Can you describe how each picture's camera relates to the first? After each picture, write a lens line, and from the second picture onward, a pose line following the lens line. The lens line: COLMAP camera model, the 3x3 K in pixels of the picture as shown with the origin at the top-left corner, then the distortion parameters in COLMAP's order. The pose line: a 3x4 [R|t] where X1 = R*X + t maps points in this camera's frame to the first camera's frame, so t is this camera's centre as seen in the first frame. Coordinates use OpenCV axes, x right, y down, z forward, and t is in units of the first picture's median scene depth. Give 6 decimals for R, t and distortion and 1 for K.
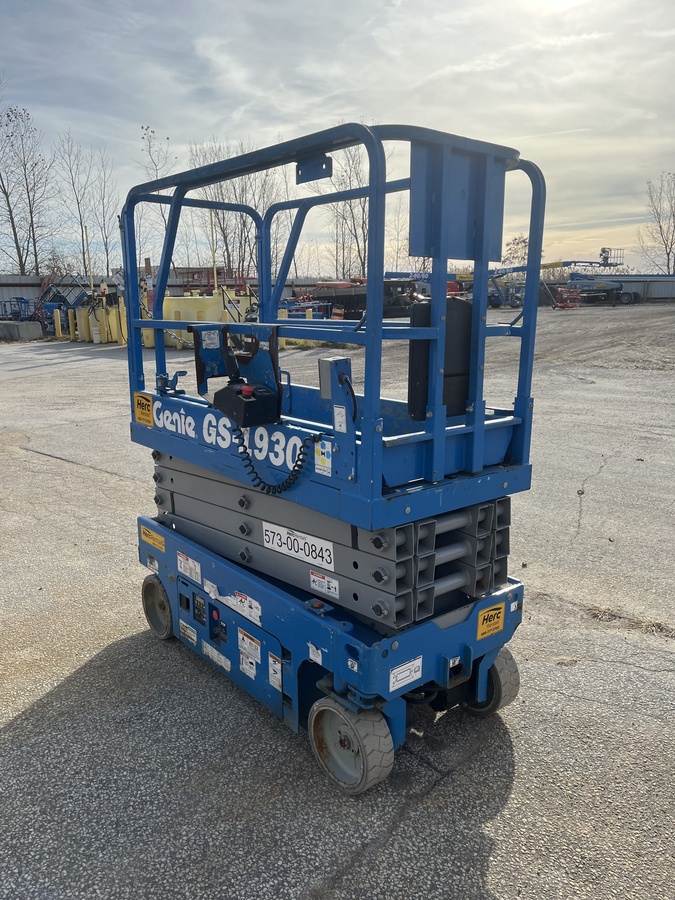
lens RADIAL K [[674.5, 0, 331.7], [0, 674.5, 448.0], [0, 0, 1]] dist [0.065940, -0.076939]
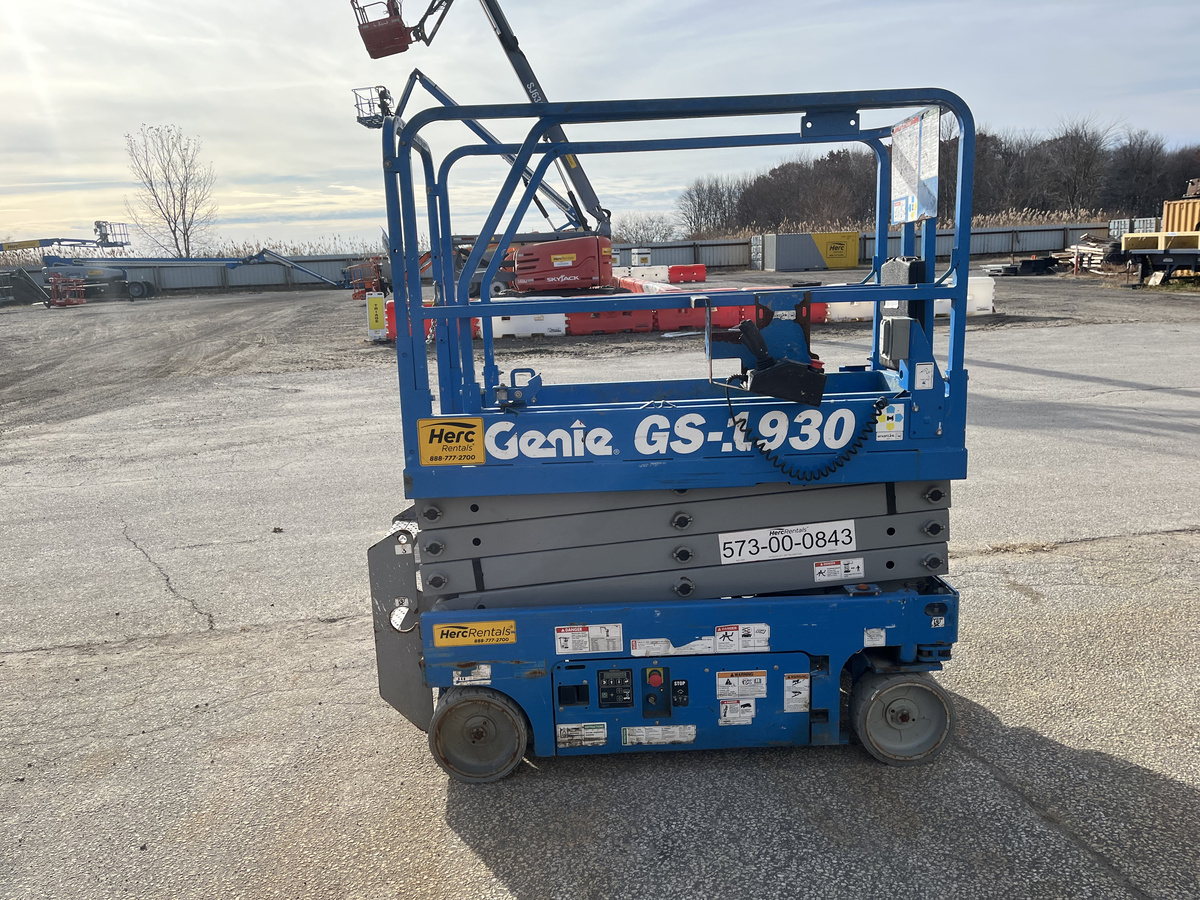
lens RADIAL K [[908.3, 0, 575.8], [0, 908.3, 449.7], [0, 0, 1]] dist [0.056933, -0.071002]
pose [[0.633190, -0.168004, 0.755543, -1.058191], [0.200809, 0.978391, 0.049267, -0.083658], [-0.747494, 0.120524, 0.653244, 0.404851]]
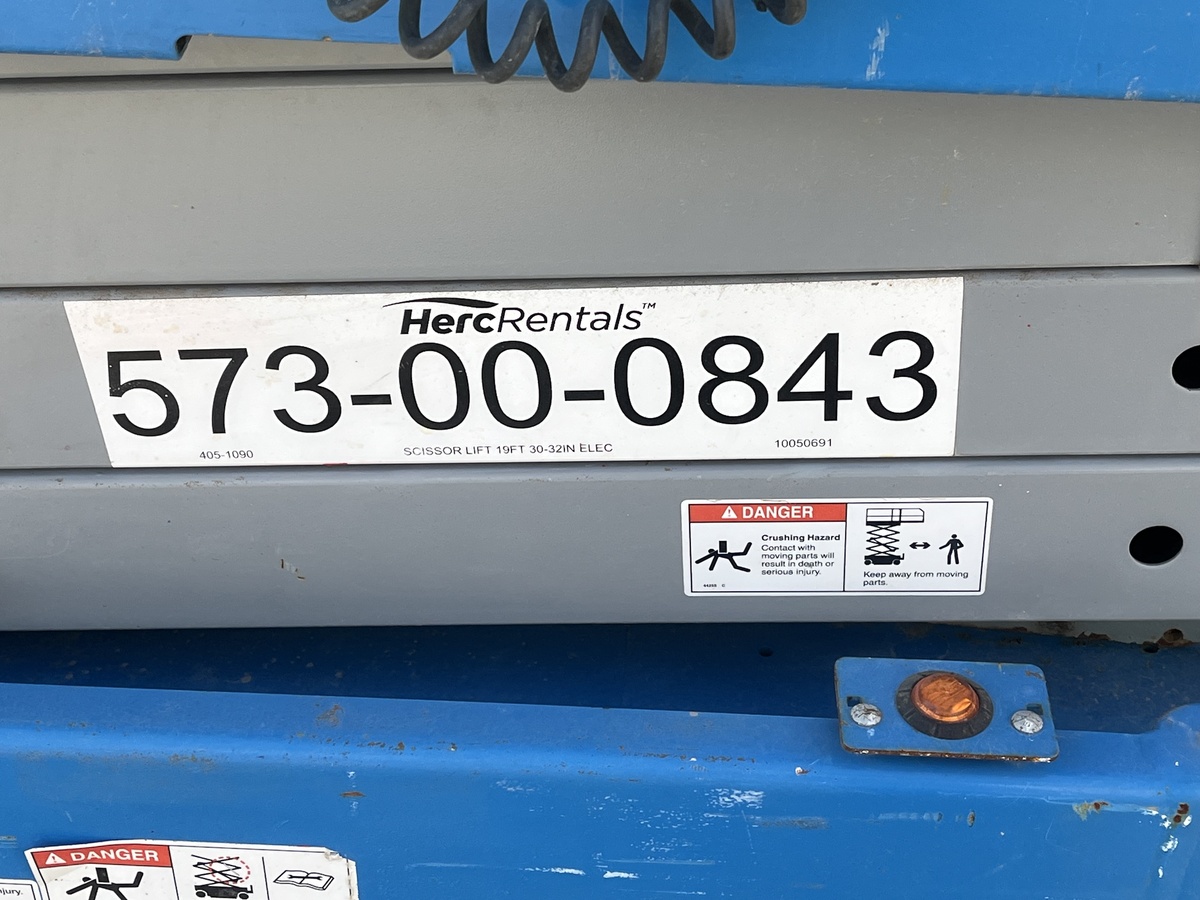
lens RADIAL K [[1855.6, 0, 600.0], [0, 1855.6, 450.0], [0, 0, 1]] dist [0.113925, -0.006308]
pose [[0.671876, -0.434174, 0.600063, -0.260931], [0.140410, 0.870142, 0.472374, -0.016811], [-0.727233, -0.233122, 0.645590, 0.718498]]
